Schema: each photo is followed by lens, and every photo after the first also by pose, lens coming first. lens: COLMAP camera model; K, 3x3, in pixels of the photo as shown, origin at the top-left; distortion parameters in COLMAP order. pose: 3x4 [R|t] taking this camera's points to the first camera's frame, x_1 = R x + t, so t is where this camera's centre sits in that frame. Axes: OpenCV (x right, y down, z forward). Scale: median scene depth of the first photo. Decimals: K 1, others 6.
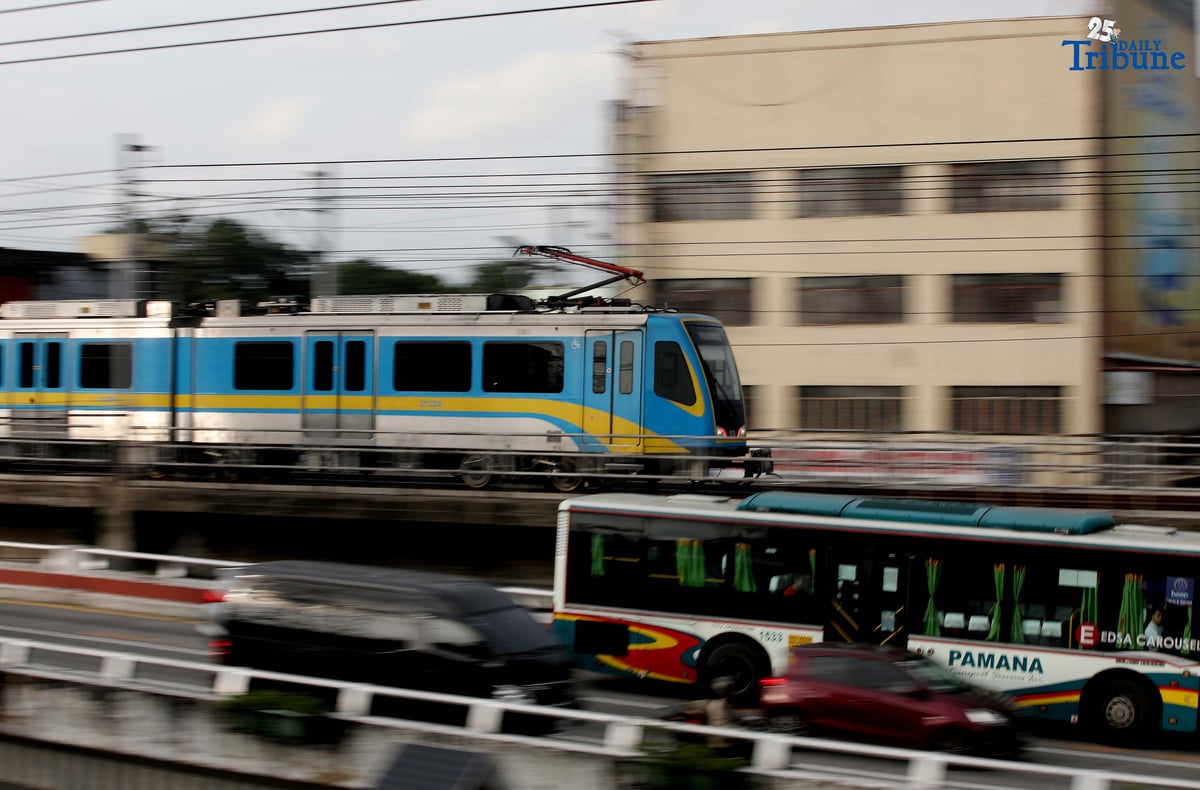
lens RADIAL K [[2730.3, 0, 594.2], [0, 2730.3, 402.6], [0, 0, 1]] dist [-0.344890, 0.000000]
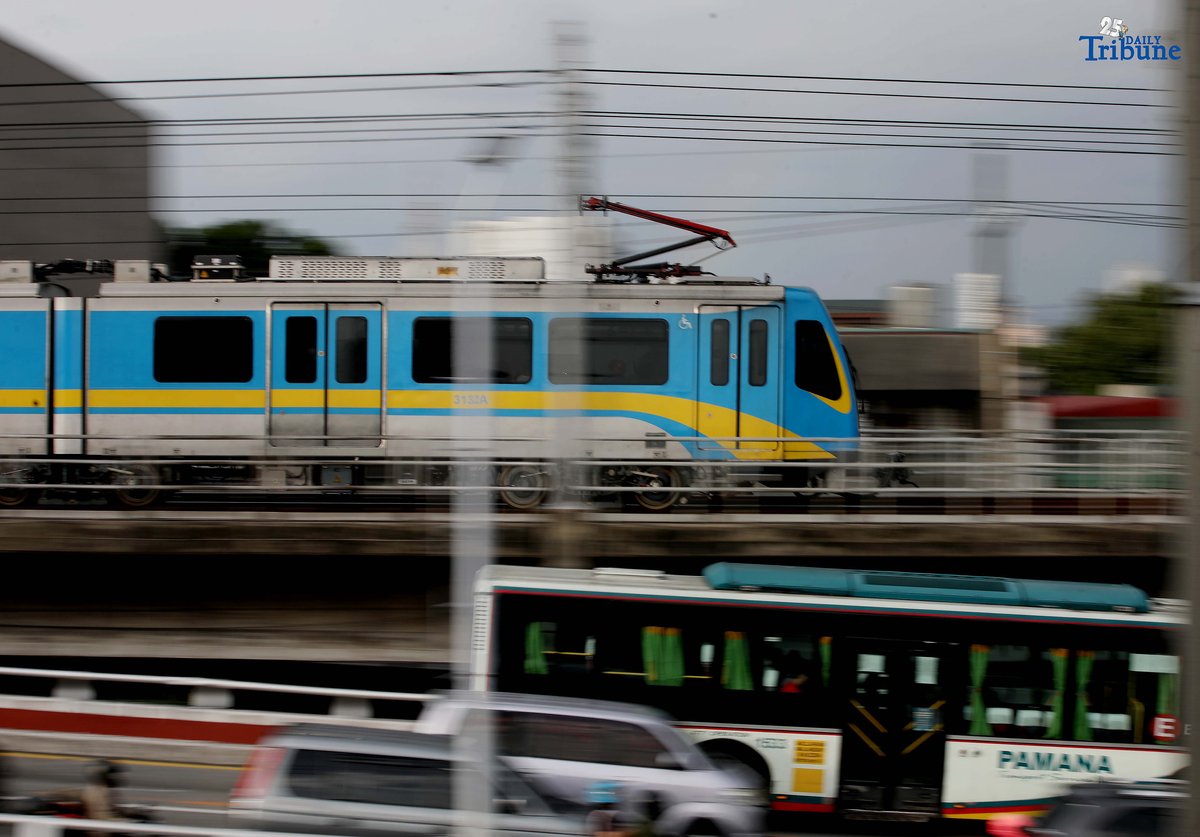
lens RADIAL K [[3022.3, 0, 601.3], [0, 3022.3, 424.3], [0, 0, 1]] dist [-0.290410, 0.000000]
pose [[0.889405, -0.011080, 0.456986, -0.383725], [0.005164, 0.999886, 0.014193, -0.004256], [-0.457091, -0.010263, 0.889361, 0.217752]]
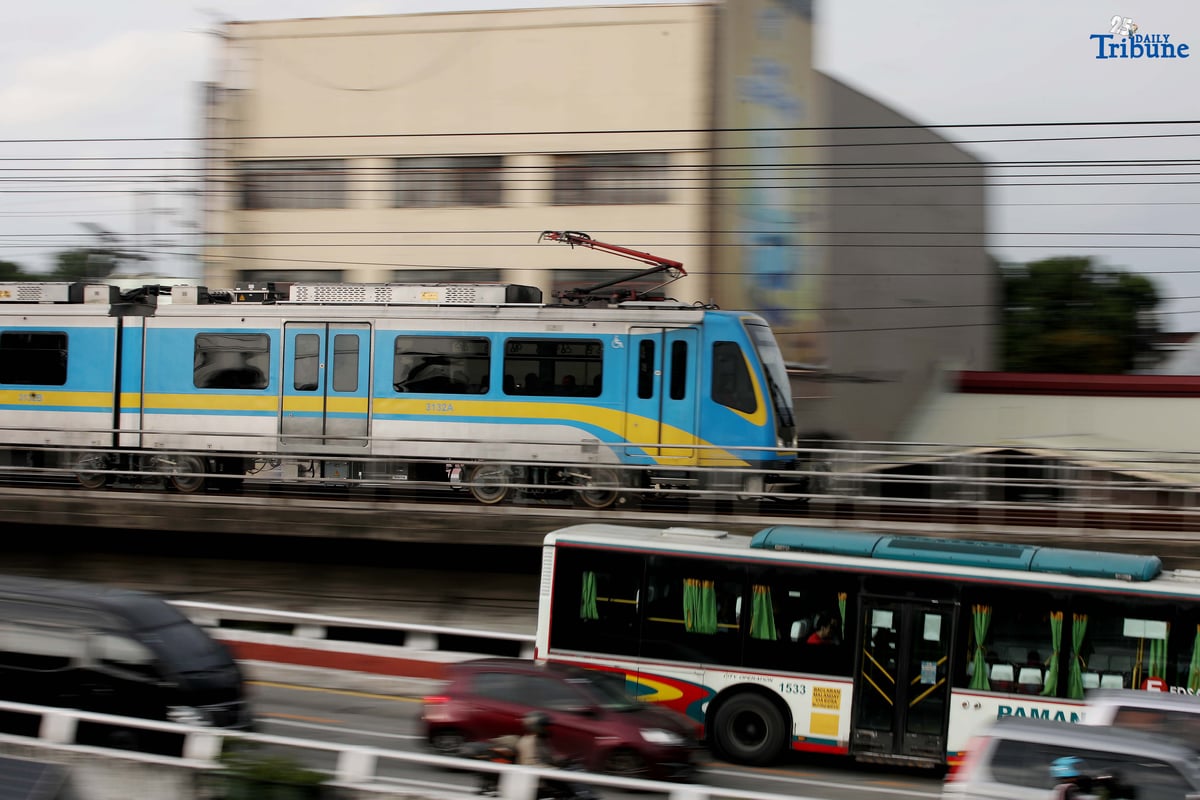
lens RADIAL K [[2829.6, 0, 604.0], [0, 2829.6, 426.8], [0, 0, 1]] dist [-0.342297, 0.000000]
pose [[0.986588, 0.010813, 0.162873, -0.145136], [-0.012352, 0.999888, 0.008439, -0.001566], [-0.162764, -0.010338, 0.986611, 0.084899]]
